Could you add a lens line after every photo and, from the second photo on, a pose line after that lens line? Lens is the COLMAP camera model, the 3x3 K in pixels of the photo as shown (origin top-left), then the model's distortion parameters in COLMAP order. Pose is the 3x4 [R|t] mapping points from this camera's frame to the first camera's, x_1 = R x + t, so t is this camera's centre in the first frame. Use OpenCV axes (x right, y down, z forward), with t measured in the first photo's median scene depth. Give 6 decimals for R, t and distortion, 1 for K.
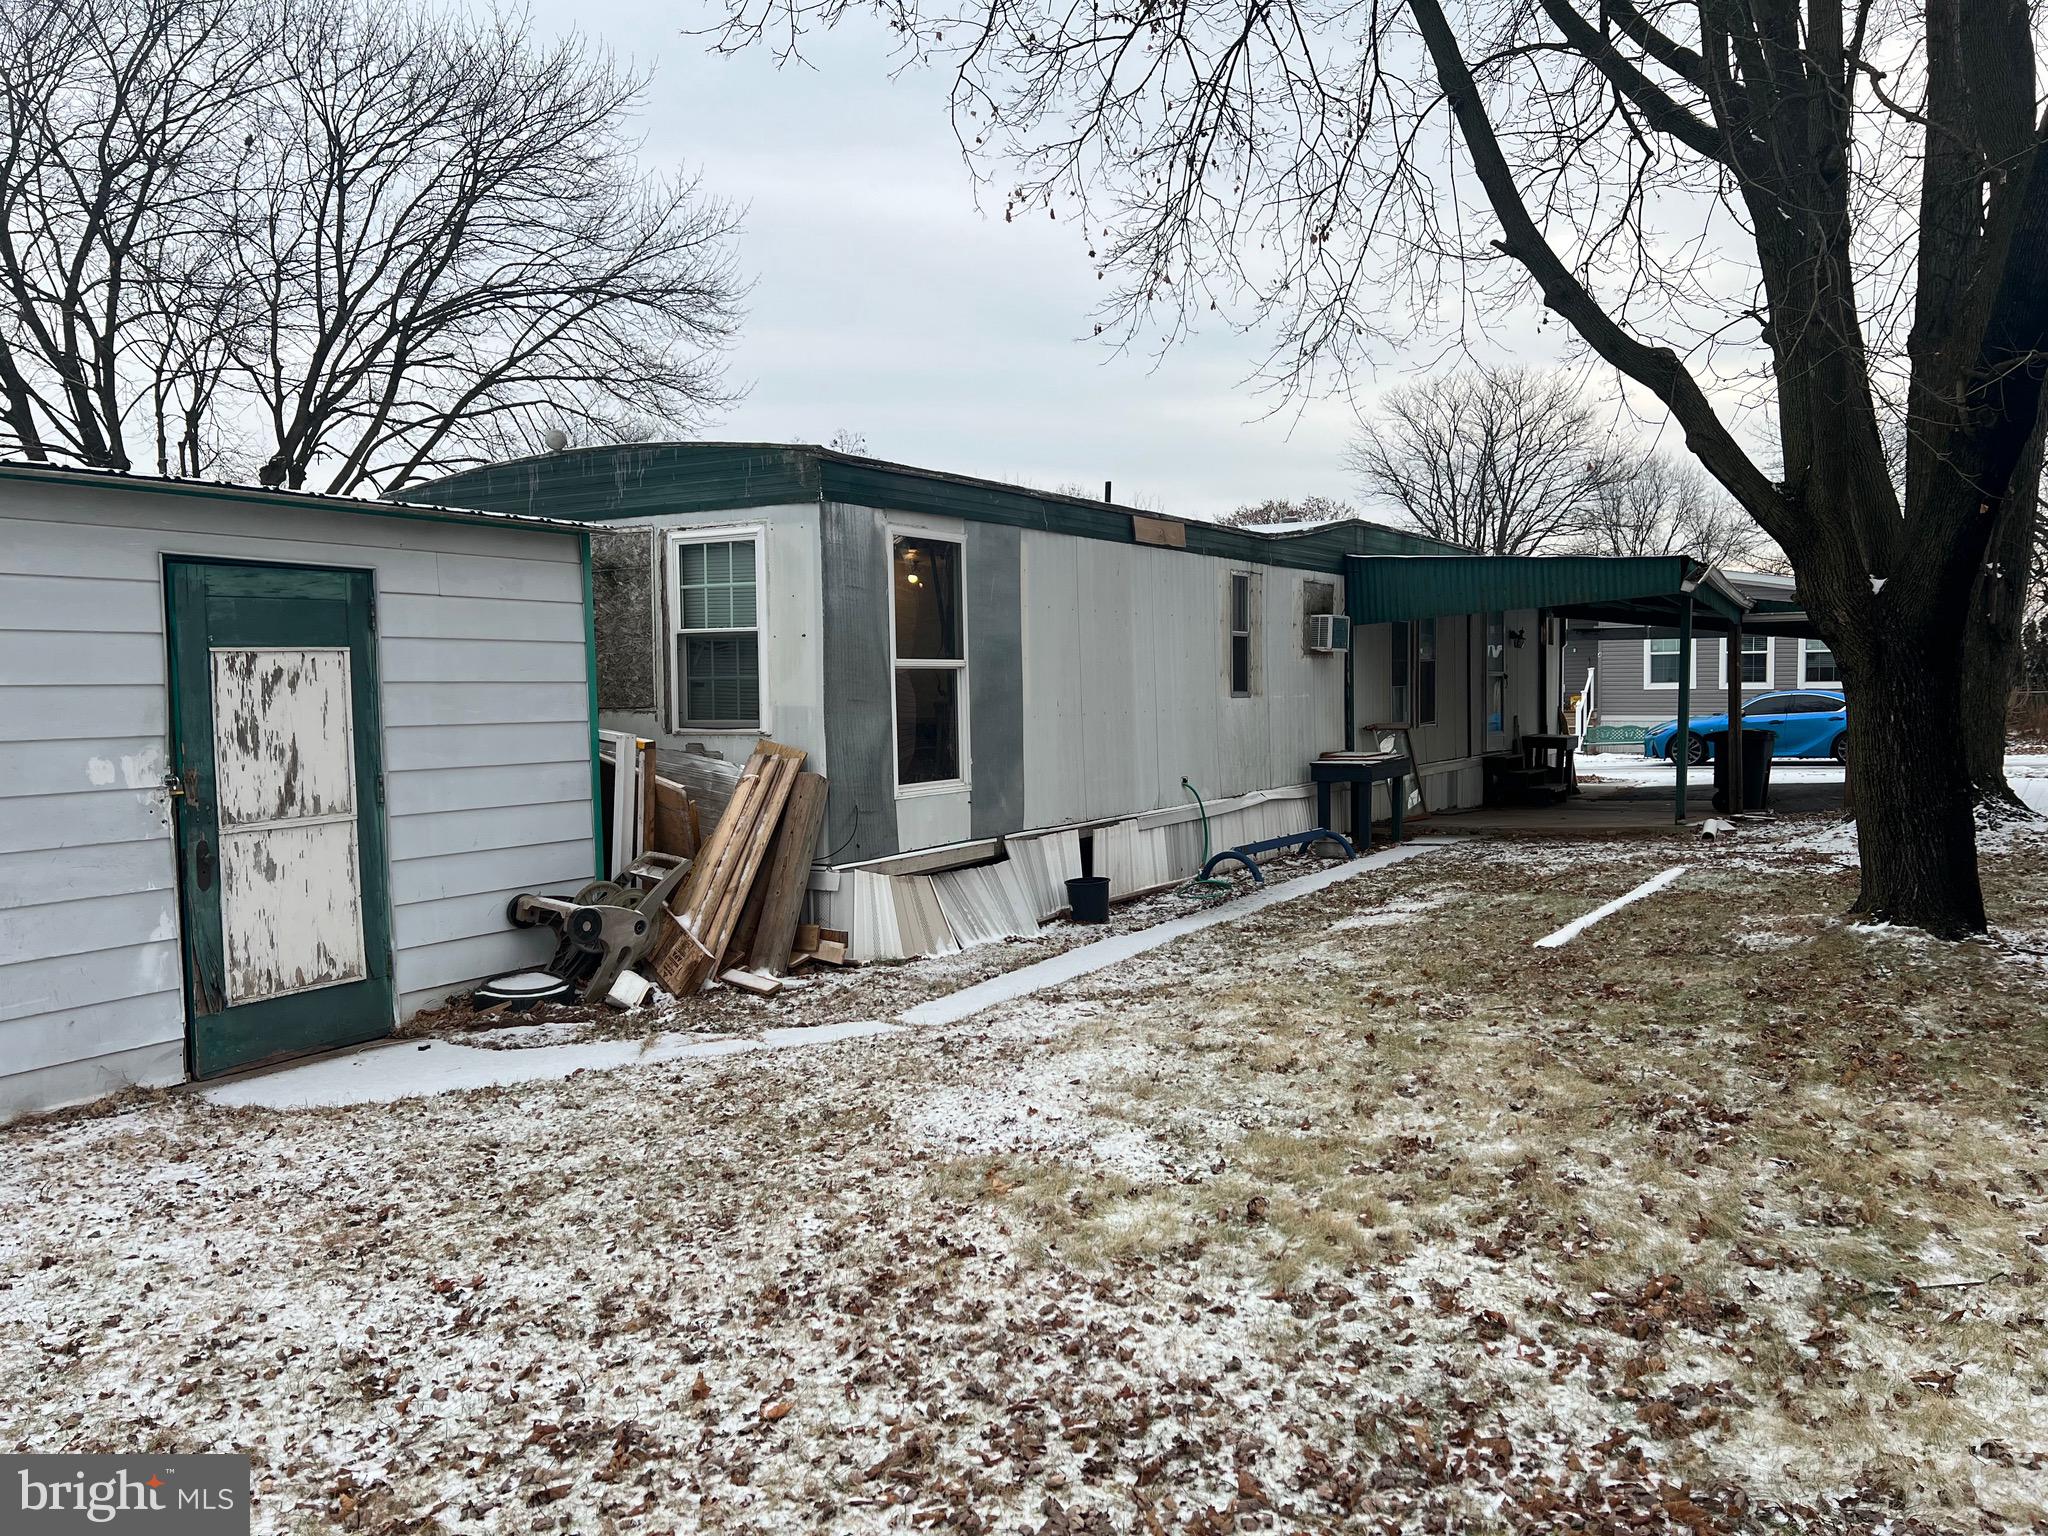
lens RADIAL K [[1548.4, 0, 1019.0], [0, 1548.4, 796.0], [0, 0, 1]] dist [0.044732, -0.046320]
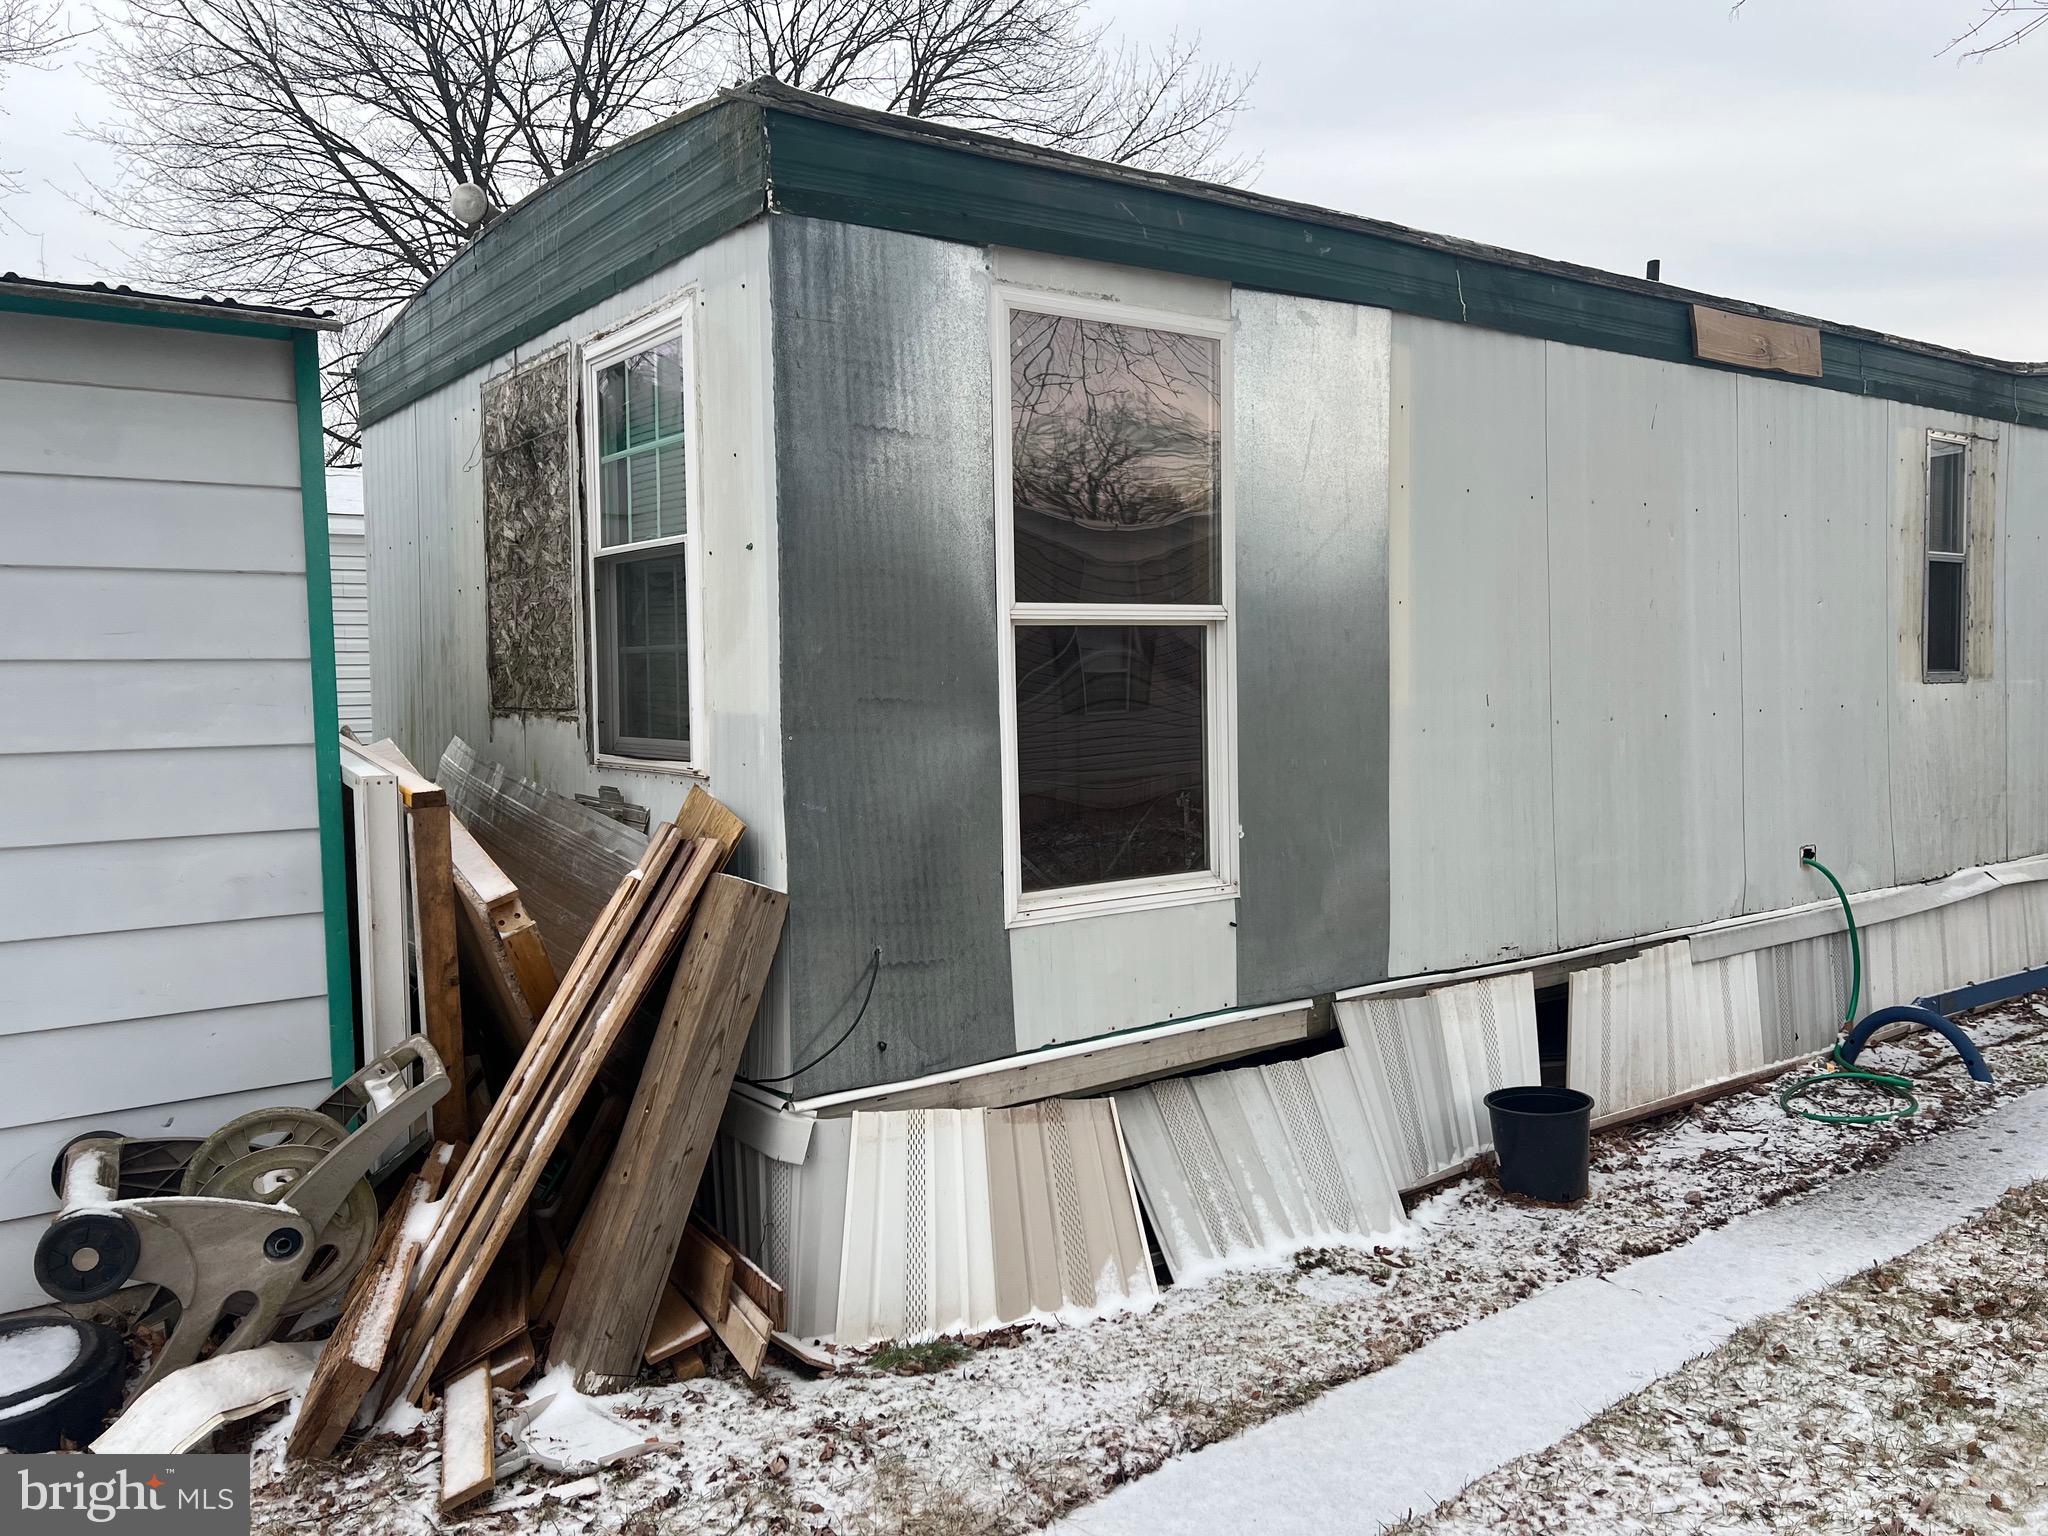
lens RADIAL K [[1555.0, 0, 1009.6], [0, 1555.0, 765.7], [0, 0, 1]] dist [0.079800, -0.094776]
pose [[0.925187, 0.021652, -0.378894, 0.087633], [-0.023696, 0.999719, -0.000732, -0.044799], [0.378772, 0.009656, 0.925440, 0.627988]]
